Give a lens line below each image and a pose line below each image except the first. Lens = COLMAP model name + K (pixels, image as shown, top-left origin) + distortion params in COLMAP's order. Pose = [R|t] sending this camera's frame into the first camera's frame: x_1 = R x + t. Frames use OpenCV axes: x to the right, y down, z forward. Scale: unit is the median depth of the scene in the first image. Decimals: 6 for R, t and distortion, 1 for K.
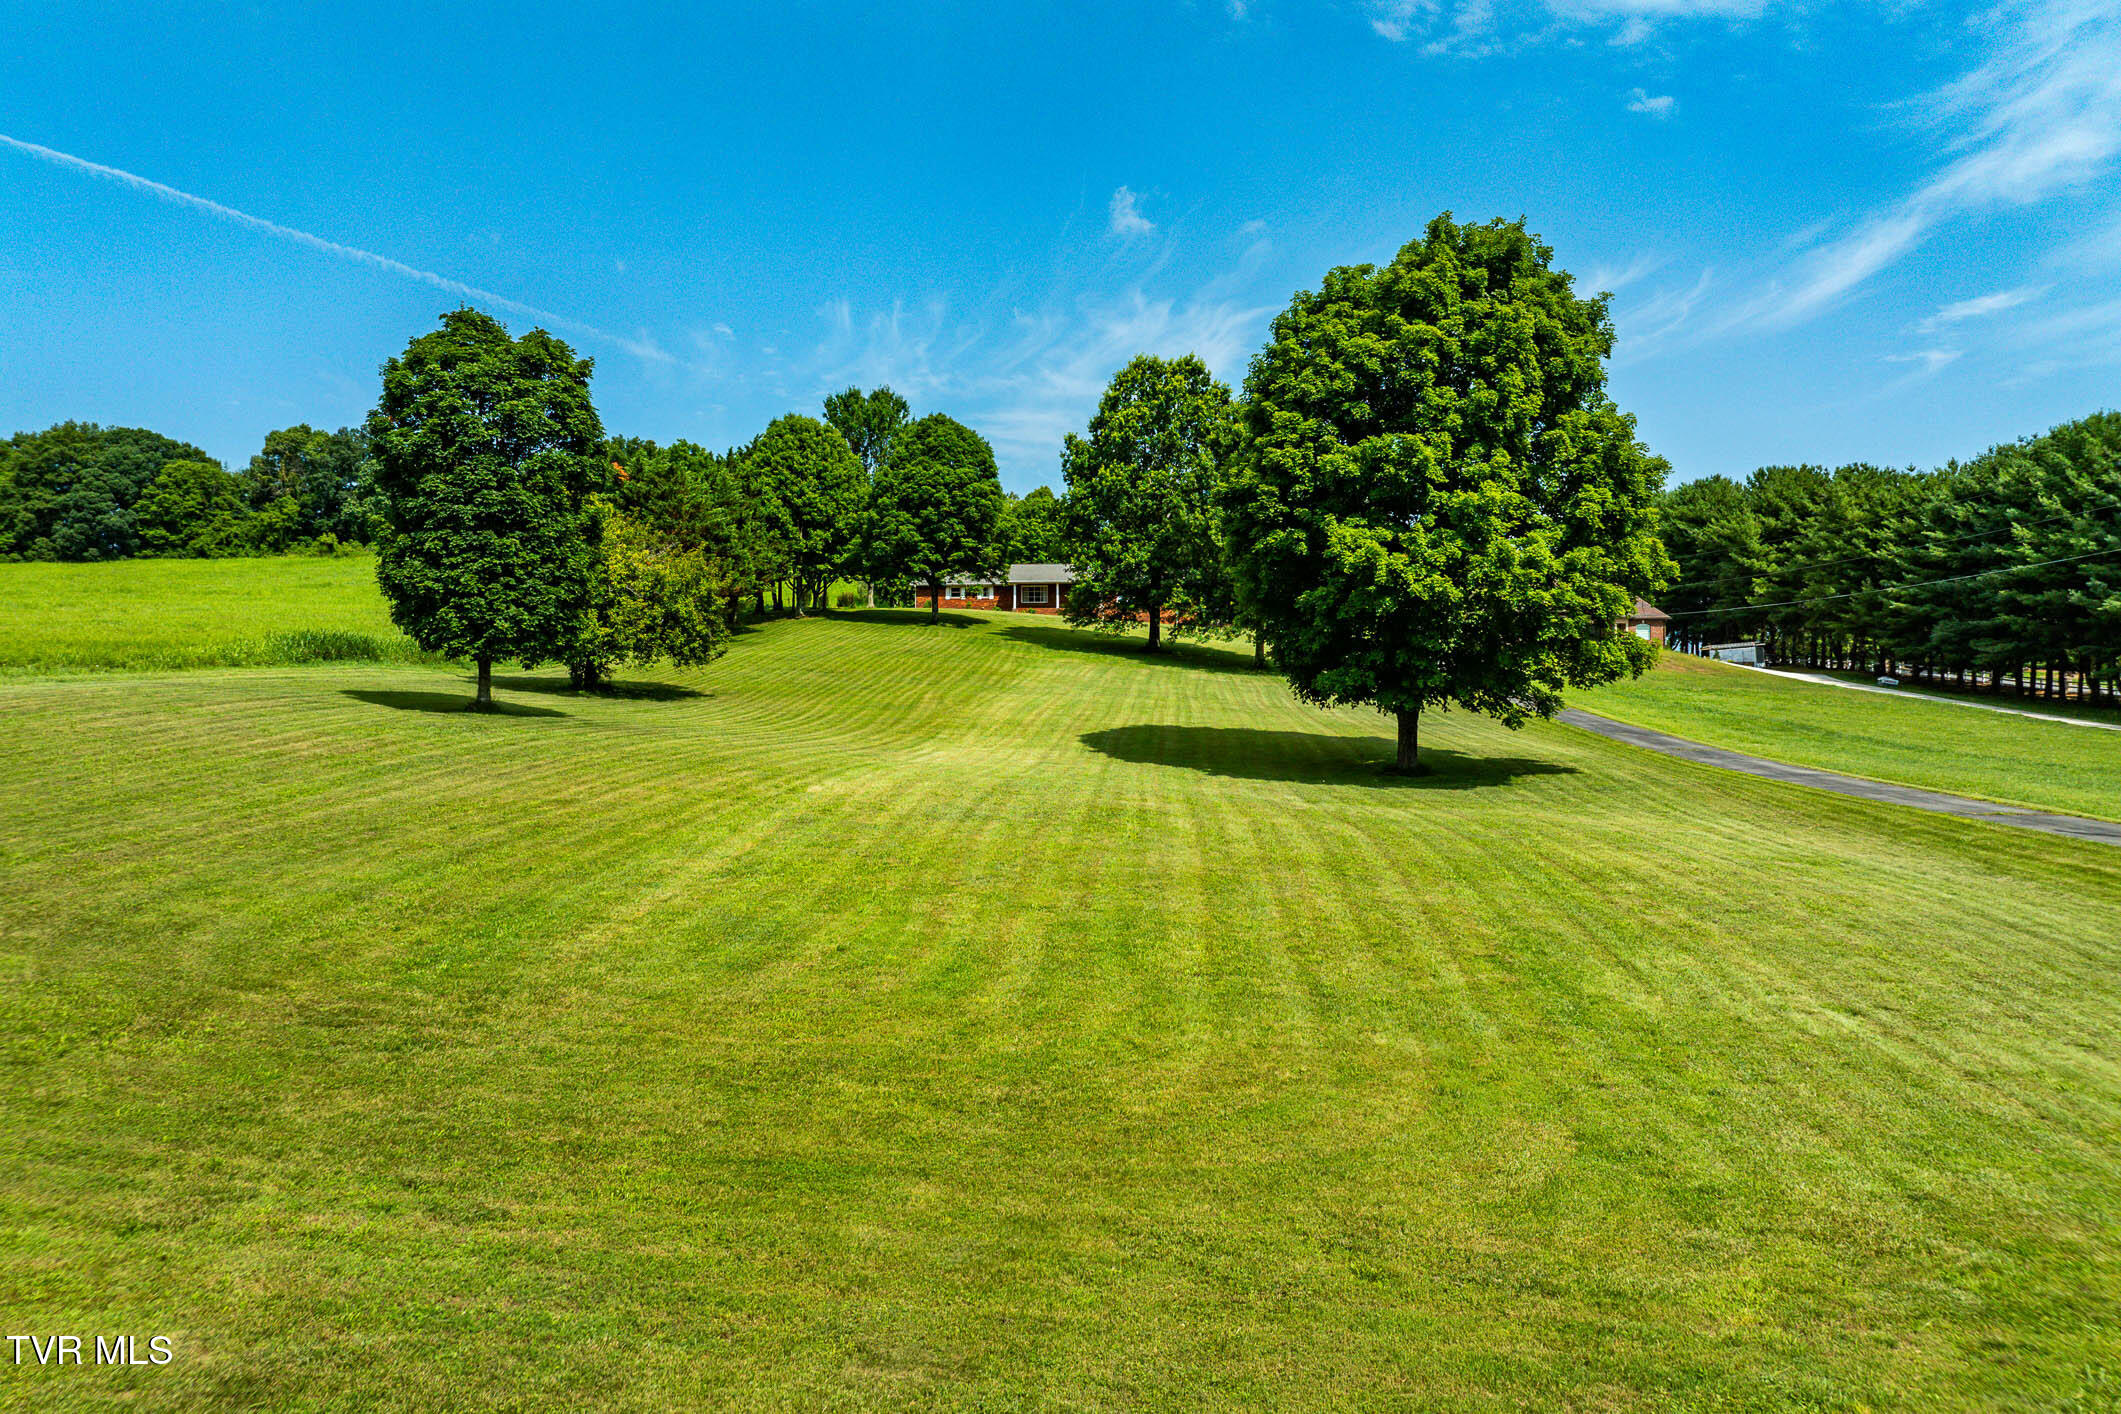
lens RADIAL K [[1493.1, 0, 1058.9], [0, 1493.1, 624.5], [0, 0, 1]] dist [-0.036991, -0.001708]
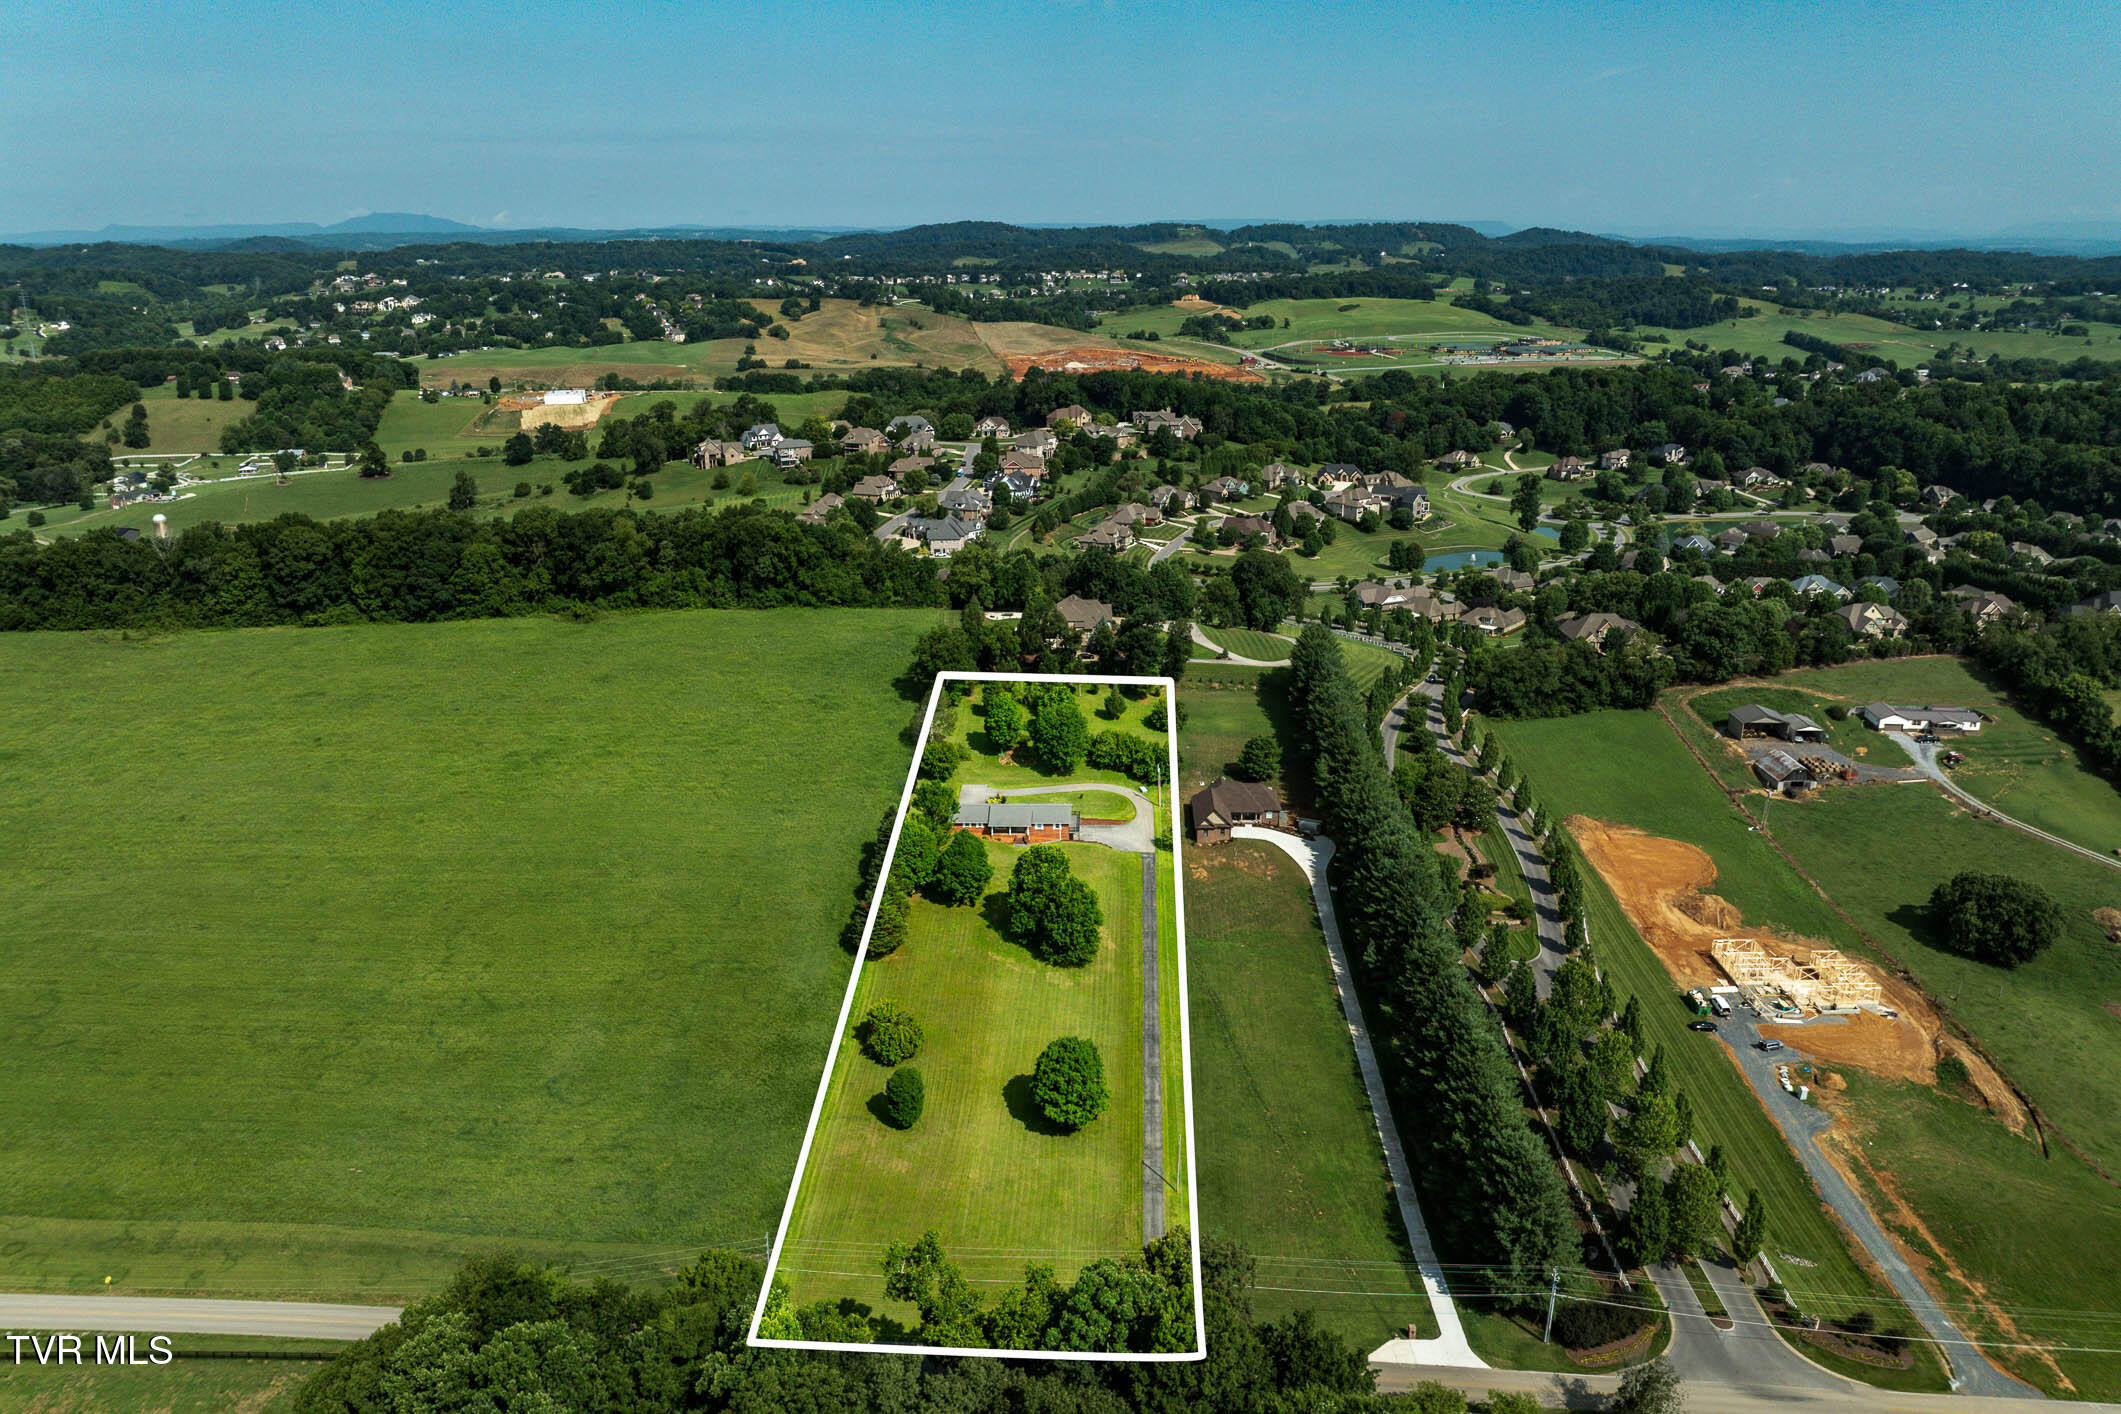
lens RADIAL K [[1493.1, 0, 1064.6], [0, 1493.1, 697.7], [0, 0, 1]] dist [-0.036991, -0.001708]
pose [[0.999939, -0.007741, 0.007896, 0.037373], [0.004898, 0.950268, 0.311395, -0.466826], [-0.009913, -0.311337, 0.950248, -0.610514]]
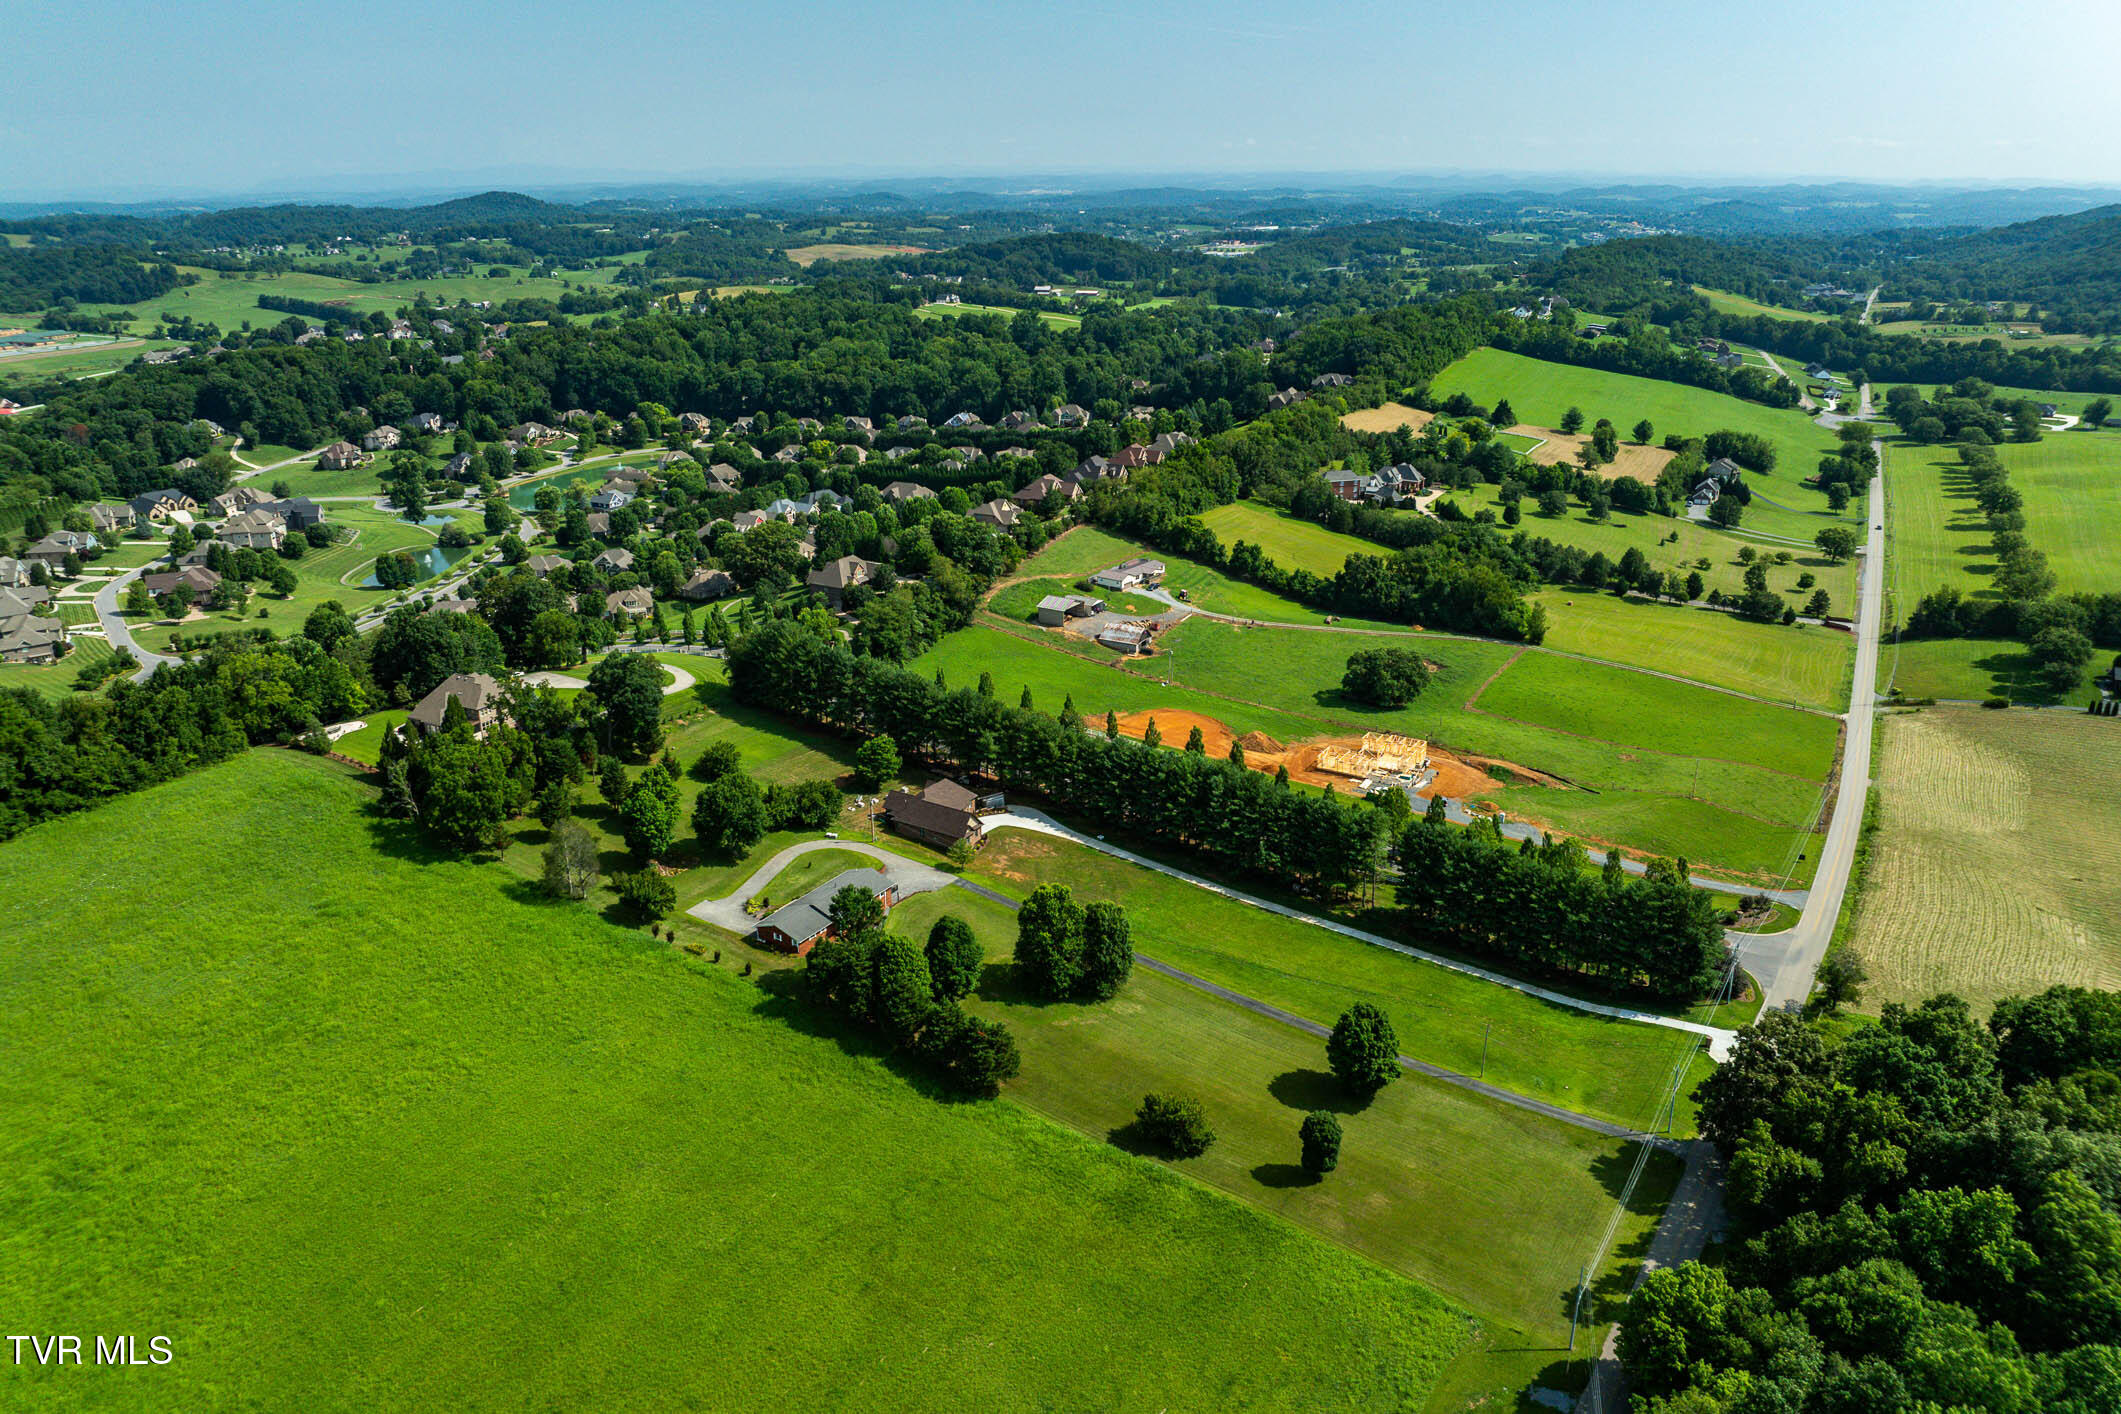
lens RADIAL K [[1493.1, 0, 1063.6], [0, 1493.1, 700.0], [0, 0, 1]] dist [-0.036991, -0.001708]
pose [[0.502057, -0.293290, 0.813585, -0.716571], [-0.001134, 0.940516, 0.339748, -0.473036], [-0.864834, -0.171495, 0.471859, -0.063718]]
